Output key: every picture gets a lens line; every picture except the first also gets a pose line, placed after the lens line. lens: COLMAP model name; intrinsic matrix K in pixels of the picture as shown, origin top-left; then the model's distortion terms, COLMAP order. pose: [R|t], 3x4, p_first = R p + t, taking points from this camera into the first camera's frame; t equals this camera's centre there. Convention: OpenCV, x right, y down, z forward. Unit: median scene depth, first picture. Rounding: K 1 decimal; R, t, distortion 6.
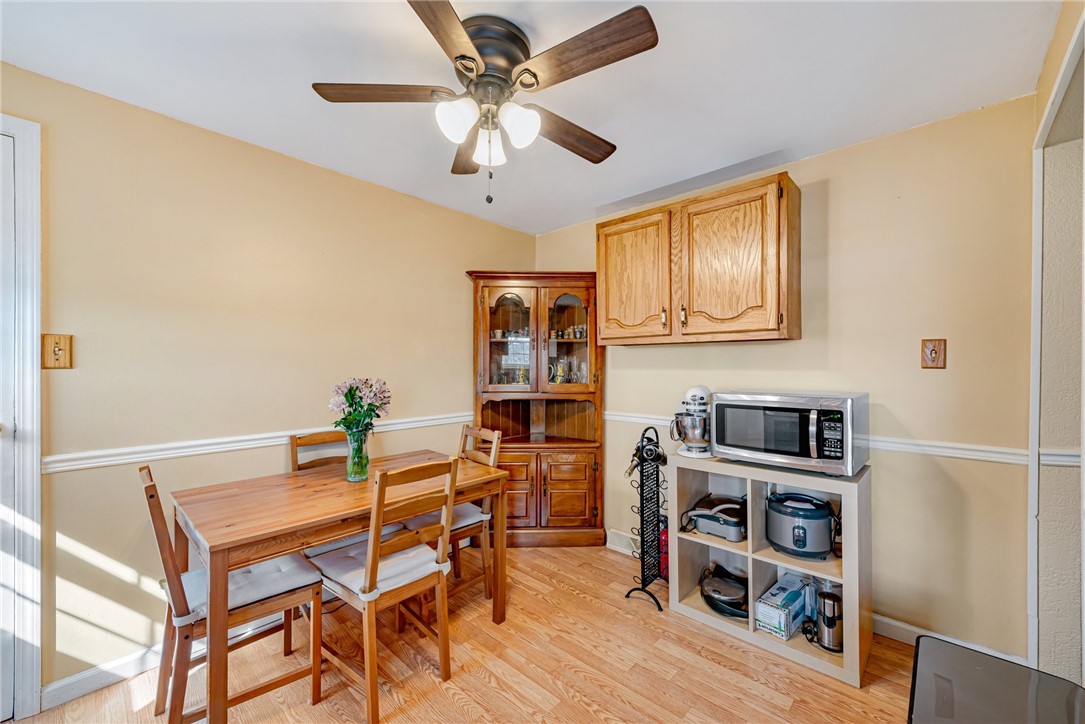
lens RADIAL K [[432.0, 0, 541.4], [0, 432.0, 364.7], [0, 0, 1]] dist [0.013791, -0.001451]
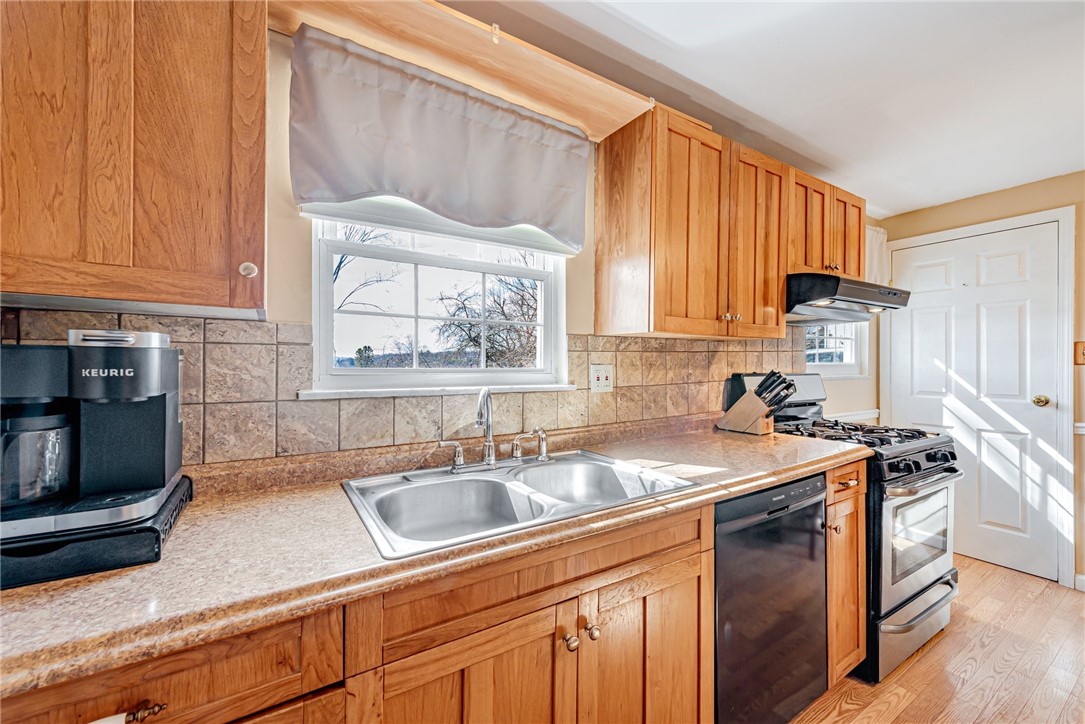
lens RADIAL K [[432.0, 0, 544.5], [0, 432.0, 363.4], [0, 0, 1]] dist [0.013791, -0.001451]
pose [[-0.257626, -0.000728, -0.966244, 0.643525], [0.001673, 0.999998, -0.001199, 0.002638], [0.966243, -0.001925, -0.257624, -0.306848]]
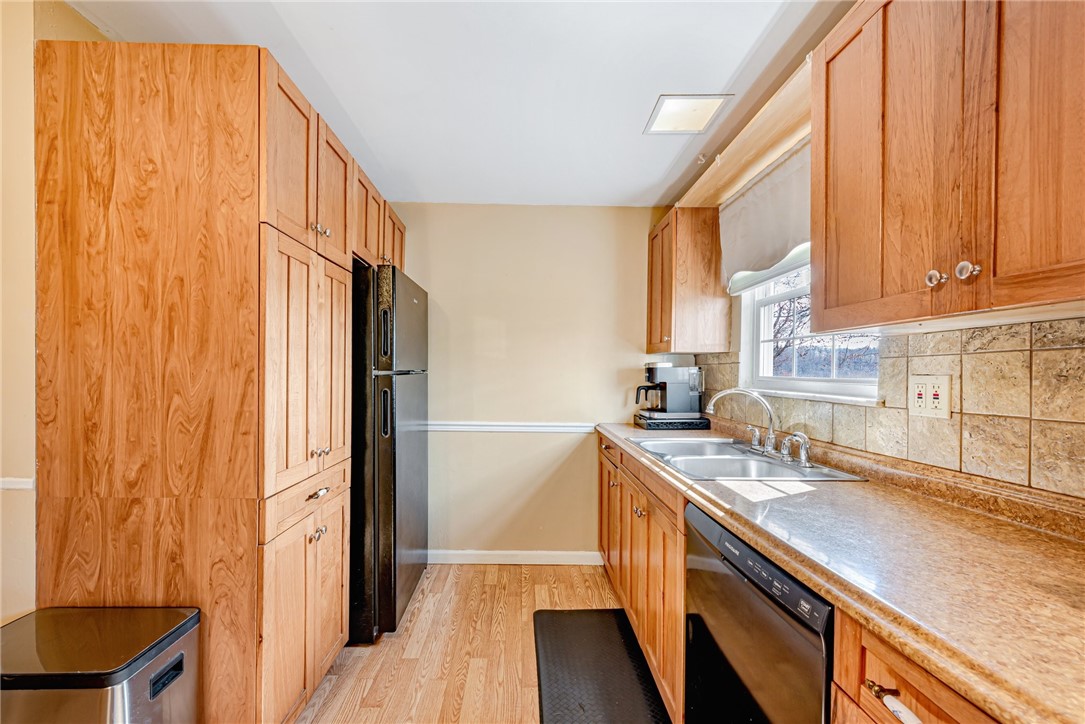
lens RADIAL K [[432.0, 0, 523.6], [0, 432.0, 376.2], [0, 0, 1]] dist [0.013791, -0.001451]
pose [[-0.679666, -0.016118, 0.733345, -0.302173], [-0.014289, 0.999860, 0.008733, 0.007829], [-0.733383, -0.004543, -0.679801, 0.393279]]
